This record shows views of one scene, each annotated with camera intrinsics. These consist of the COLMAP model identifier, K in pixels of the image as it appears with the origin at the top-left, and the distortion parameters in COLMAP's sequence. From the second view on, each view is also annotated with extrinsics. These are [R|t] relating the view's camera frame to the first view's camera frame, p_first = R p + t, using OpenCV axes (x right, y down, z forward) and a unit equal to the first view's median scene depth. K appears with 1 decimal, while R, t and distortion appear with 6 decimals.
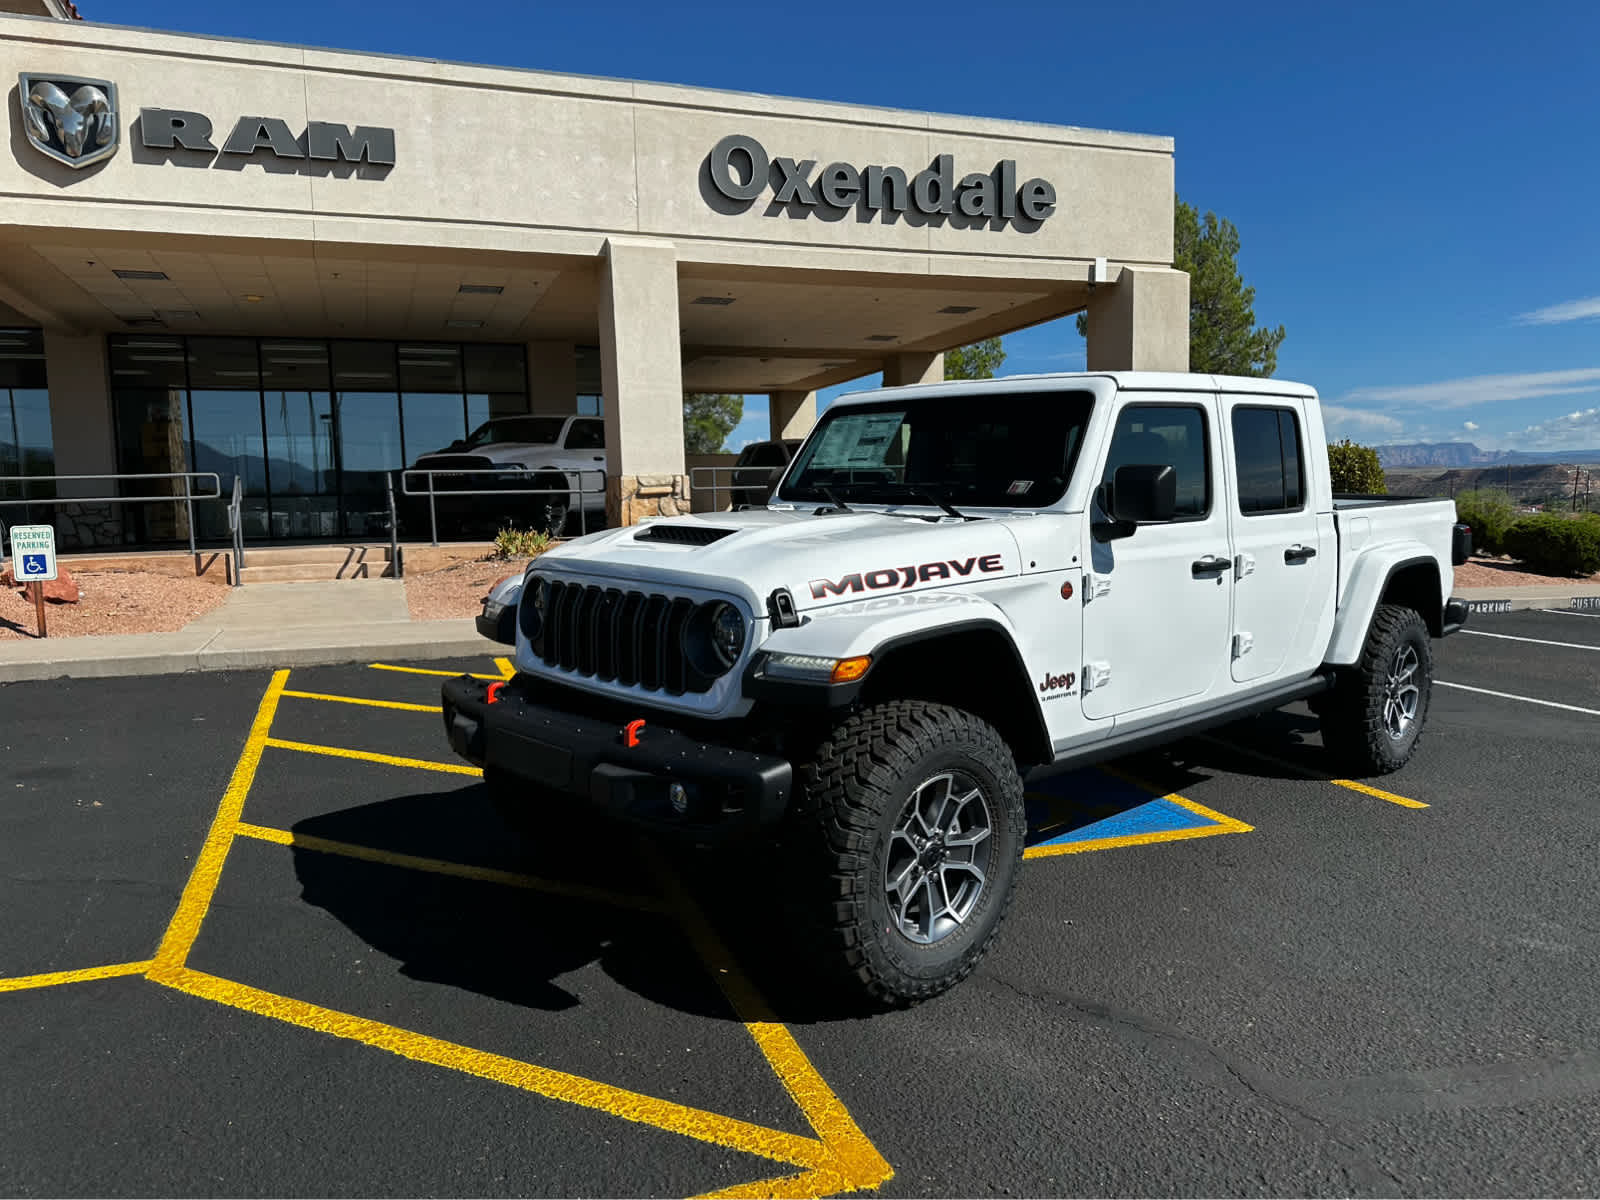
lens RADIAL K [[1136.2, 0, 808.3], [0, 1136.2, 609.7], [0, 0, 1]] dist [0.029325, -0.035270]
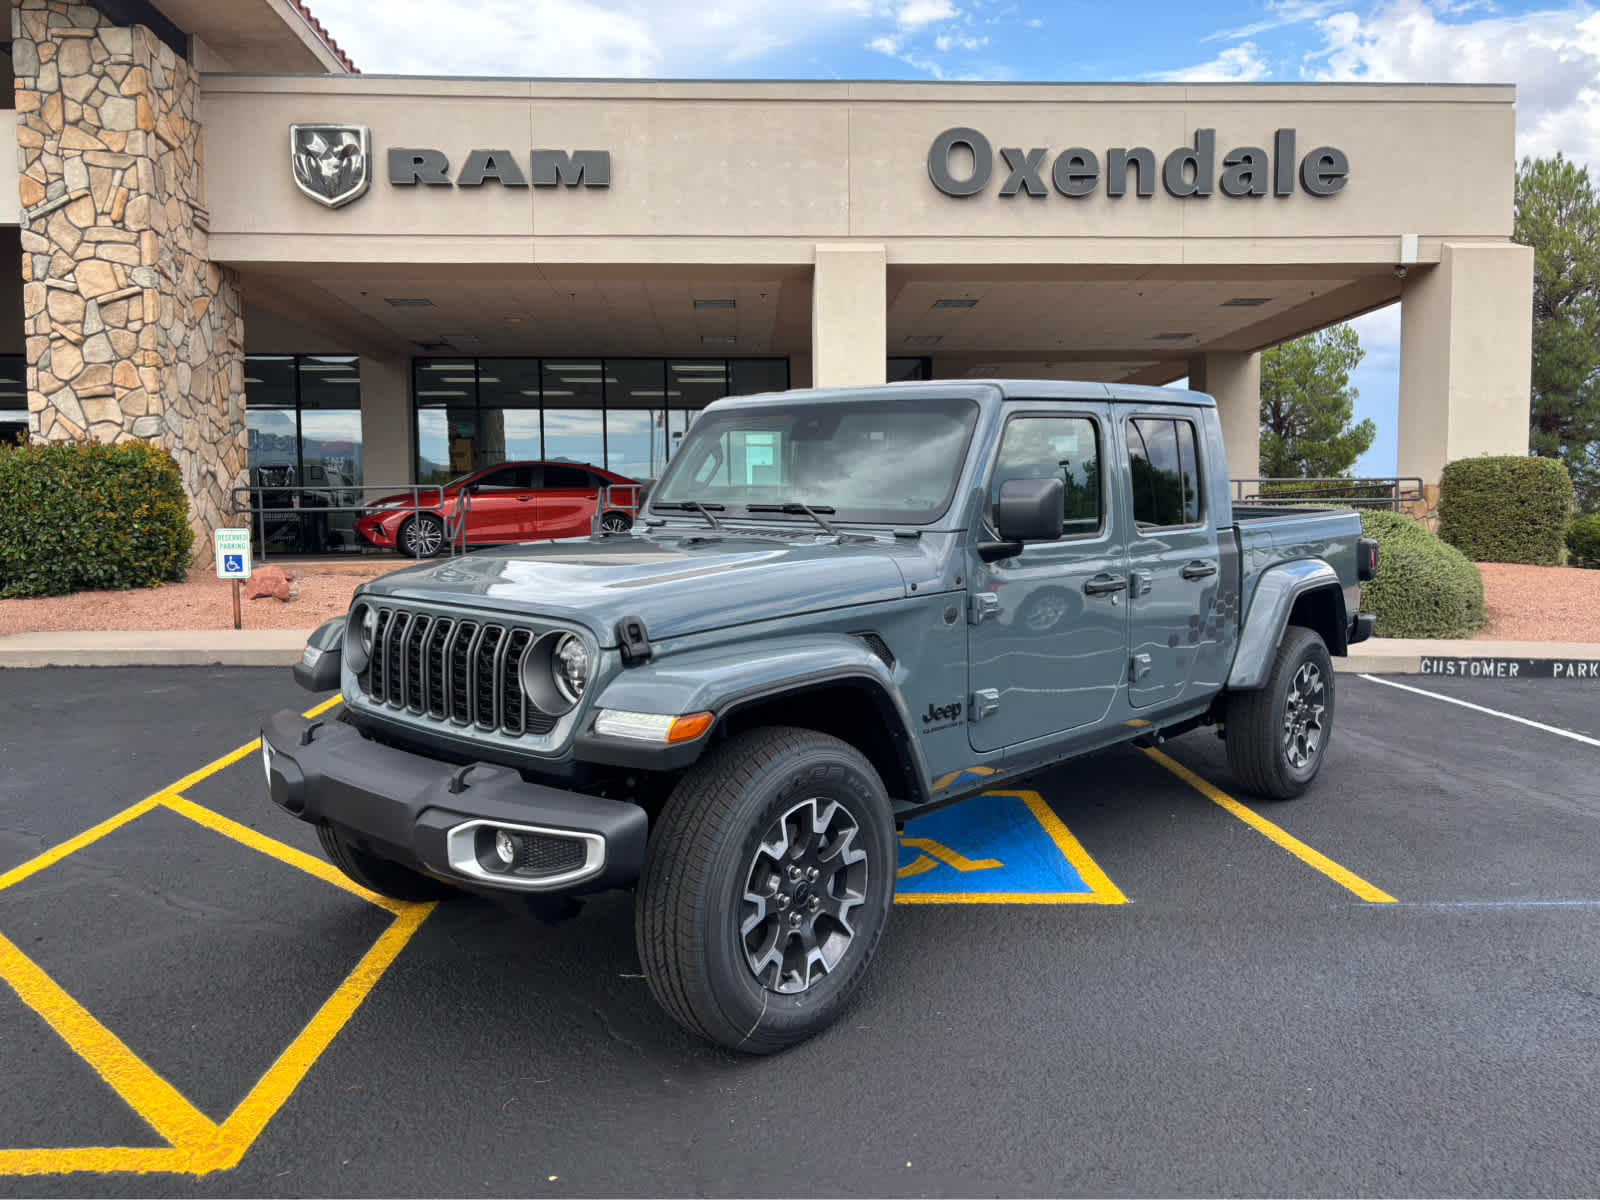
lens RADIAL K [[1219.8, 0, 806.6], [0, 1219.8, 610.1], [0, 0, 1]] dist [0.047029, -0.059951]
pose [[0.950886, 0.037029, -0.307320, 0.148863], [-0.044345, 0.998874, -0.016853, 0.000801], [0.306350, 0.029653, 0.951457, 0.019779]]
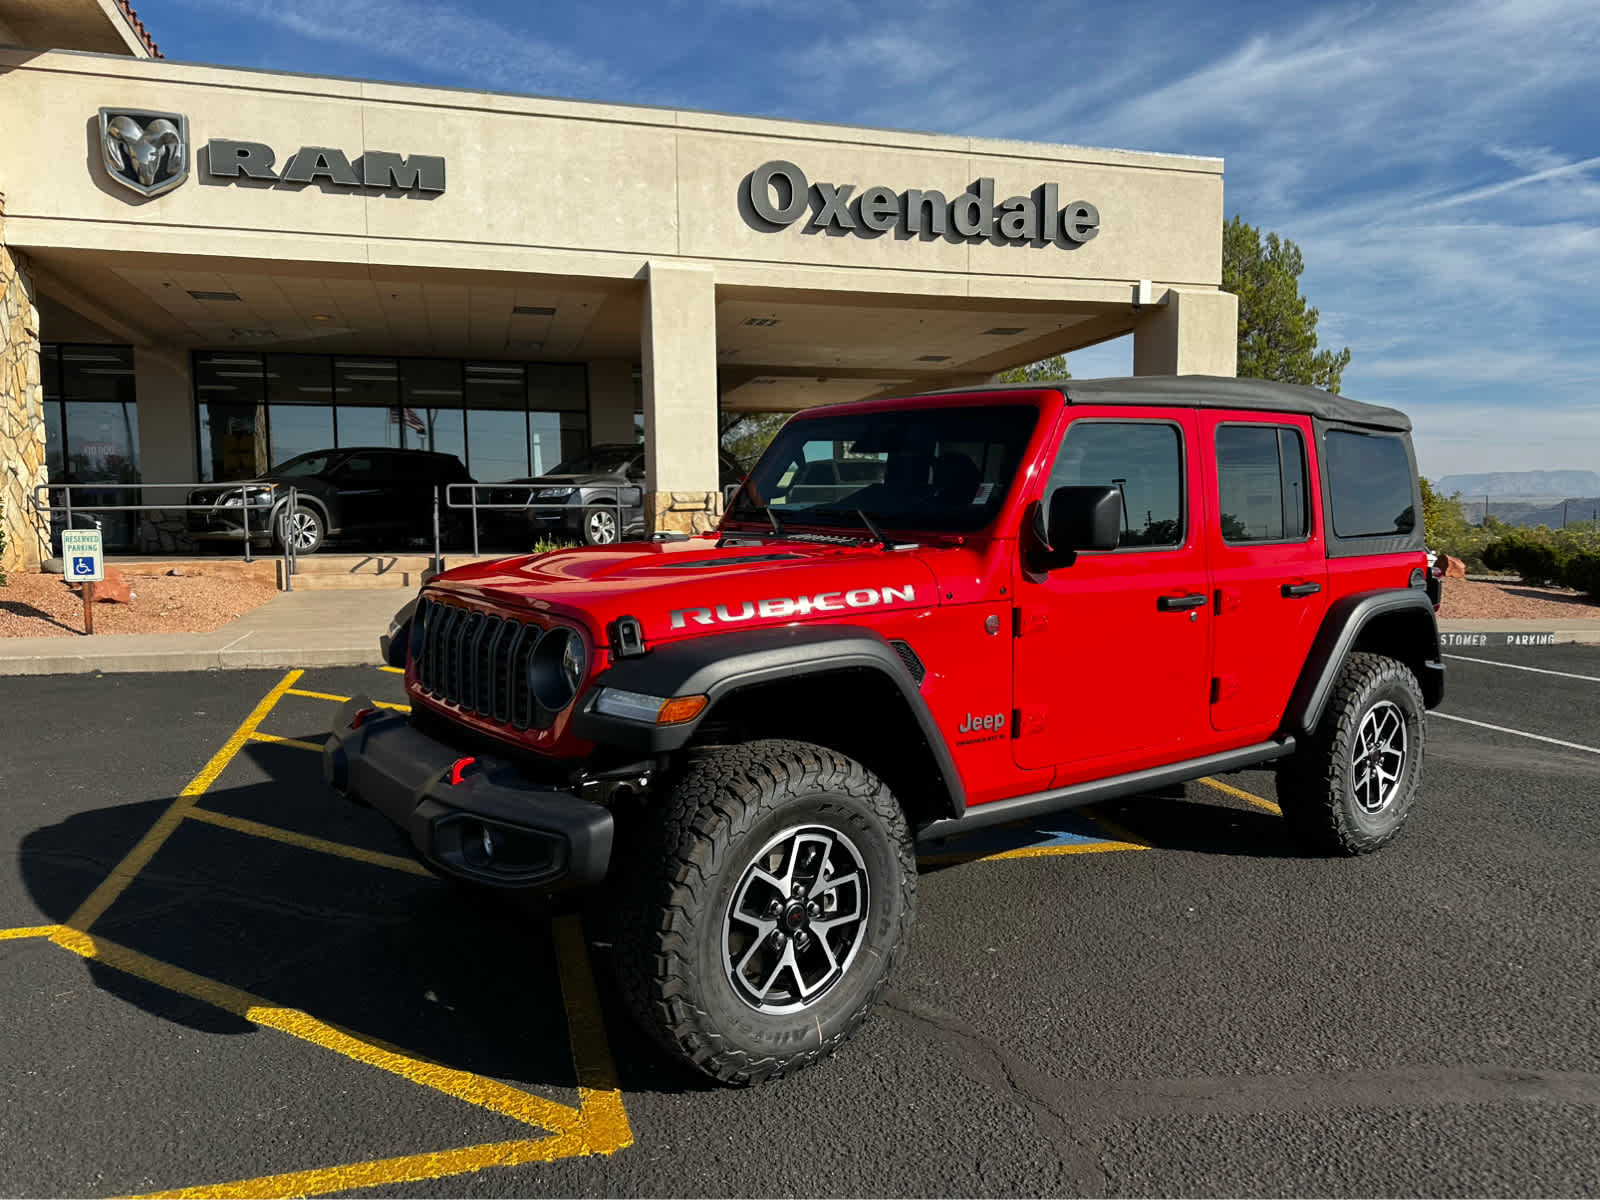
lens RADIAL K [[1136.2, 0, 810.6], [0, 1136.2, 609.9], [0, 0, 1]] dist [0.029325, -0.035270]
pose [[0.997079, 0.021417, -0.073319, 0.053194], [-0.022591, 0.999629, -0.015221, 0.001479], [0.072966, 0.016833, 0.997192, -0.010710]]
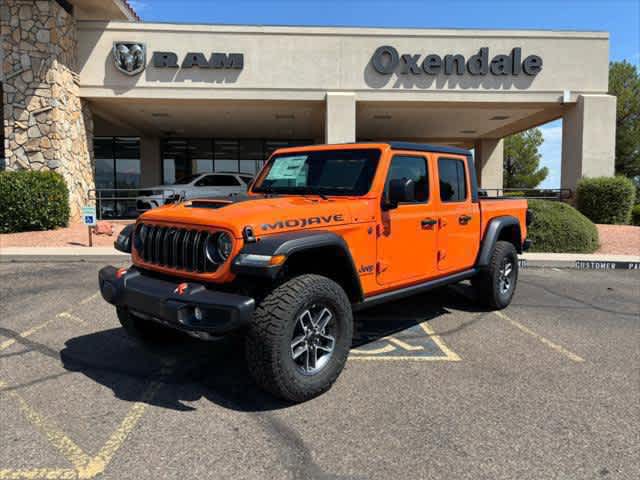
lens RADIAL K [[487.9, 0, 321.3], [0, 487.9, 239.5], [0, 0, 1]] dist [0.047029, -0.059951]
pose [[0.953671, 0.040952, -0.298050, 0.131654], [-0.050309, 0.998450, -0.023786, 0.004844], [0.296614, 0.037679, 0.954254, 0.032302]]
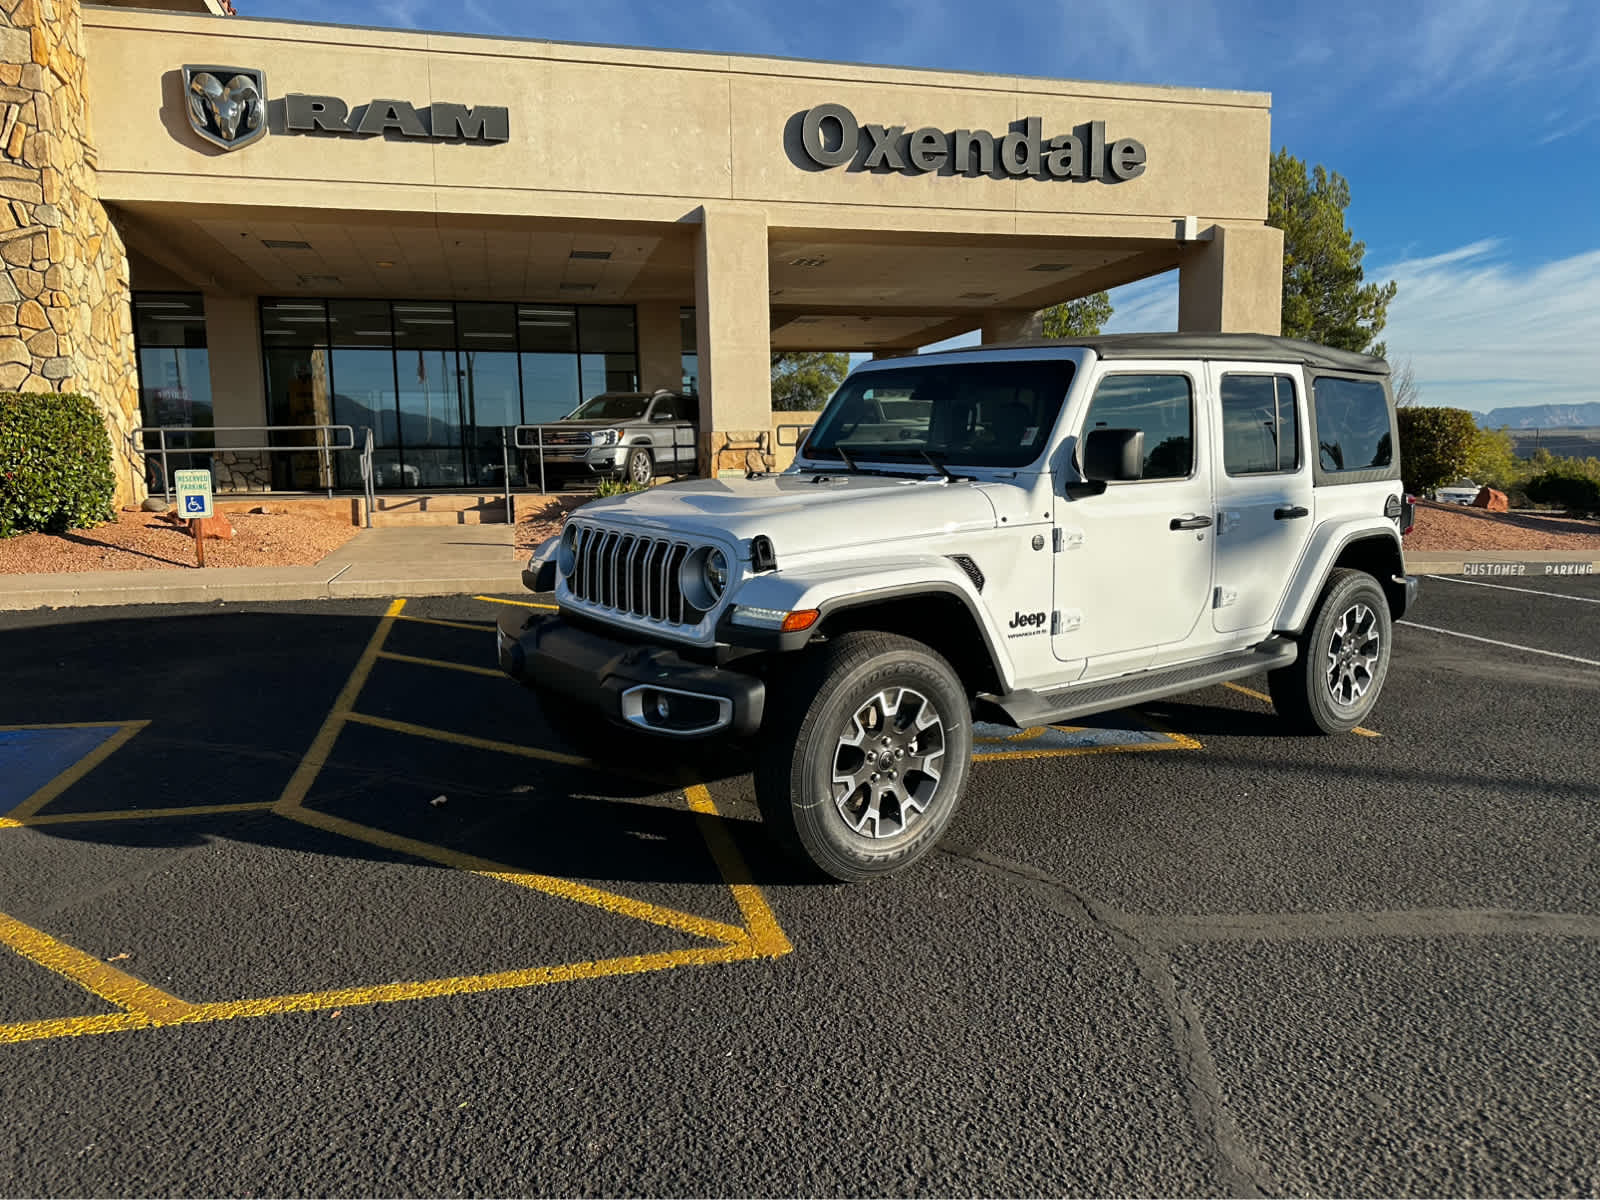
lens RADIAL K [[1136.2, 0, 803.7], [0, 1136.2, 601.7], [0, 0, 1]] dist [0.029325, -0.035270]
pose [[0.994085, 0.022500, -0.106253, 0.038221], [-0.019264, 0.999322, 0.031380, 0.007118], [0.106887, -0.029148, 0.993844, -0.054393]]
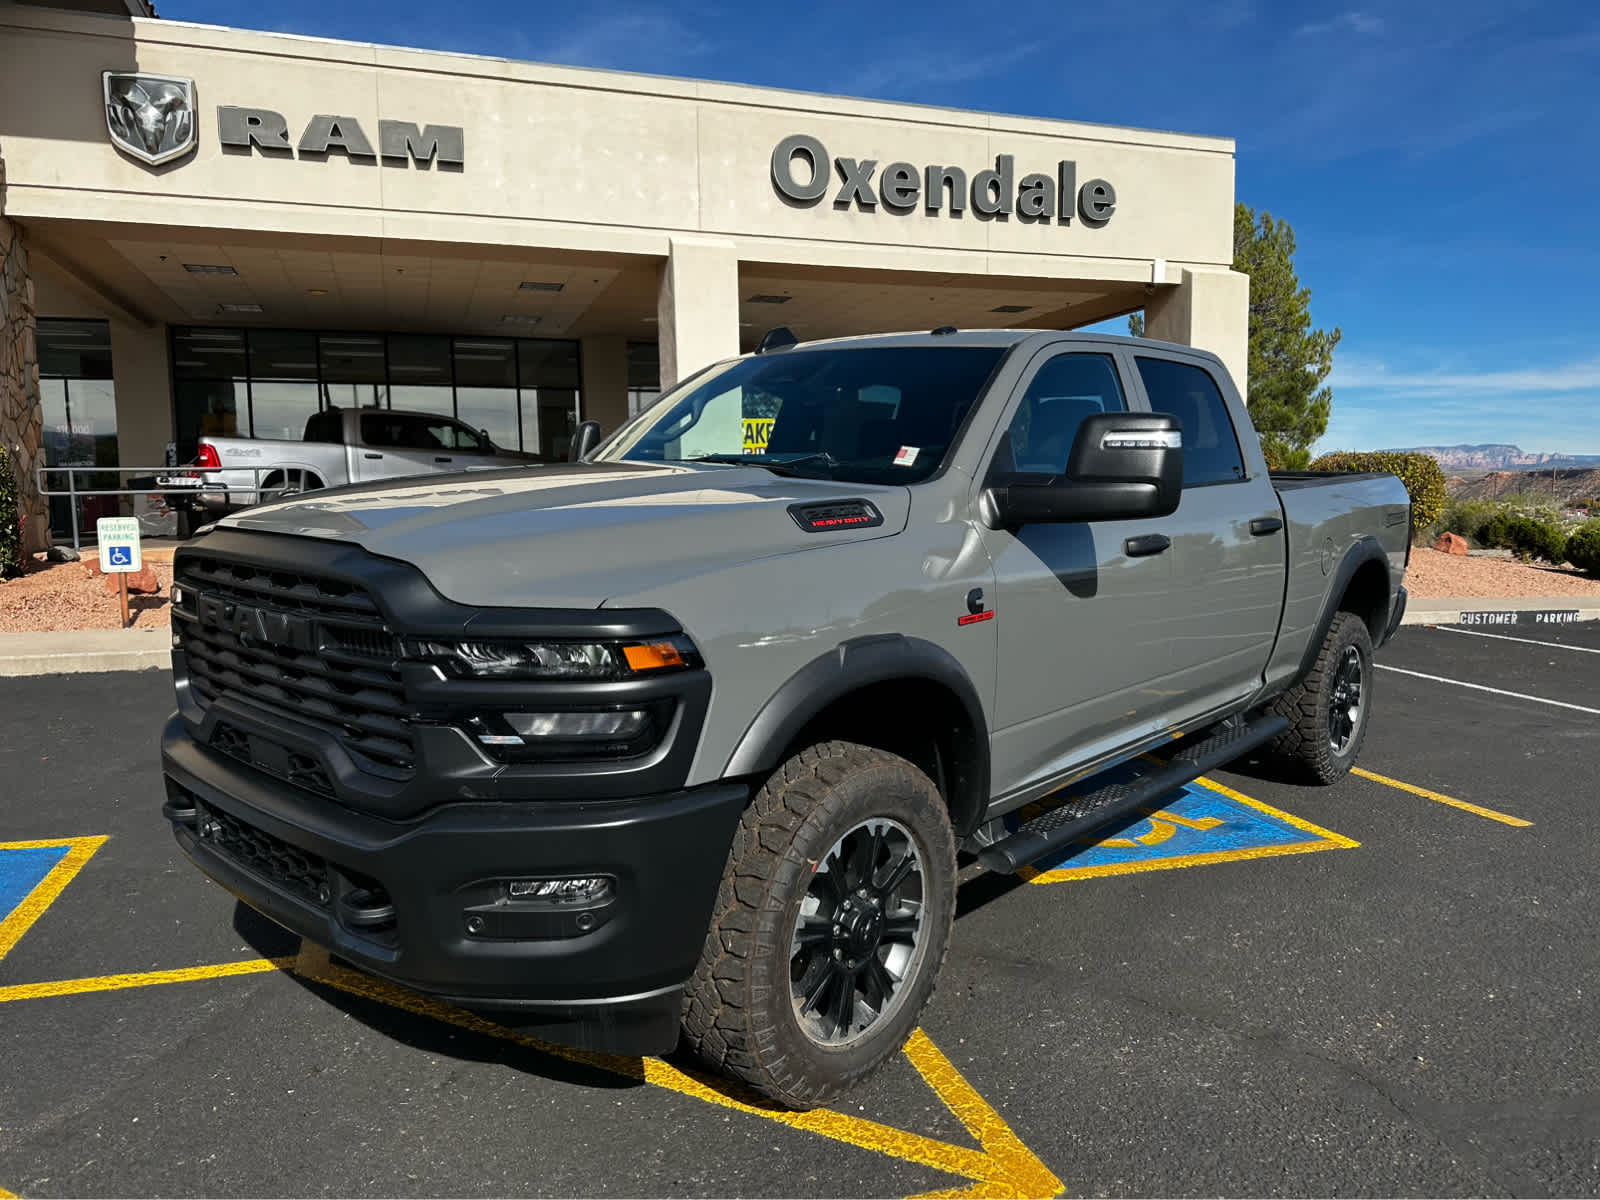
lens RADIAL K [[1136.2, 0, 810.4], [0, 1136.2, 608.3], [0, 0, 1]] dist [0.029325, -0.035270]
pose [[0.999588, 0.014786, -0.024617, -0.023126], [-0.014702, 0.999885, 0.003613, -0.003788], [0.024668, -0.003250, 0.999690, -0.003167]]
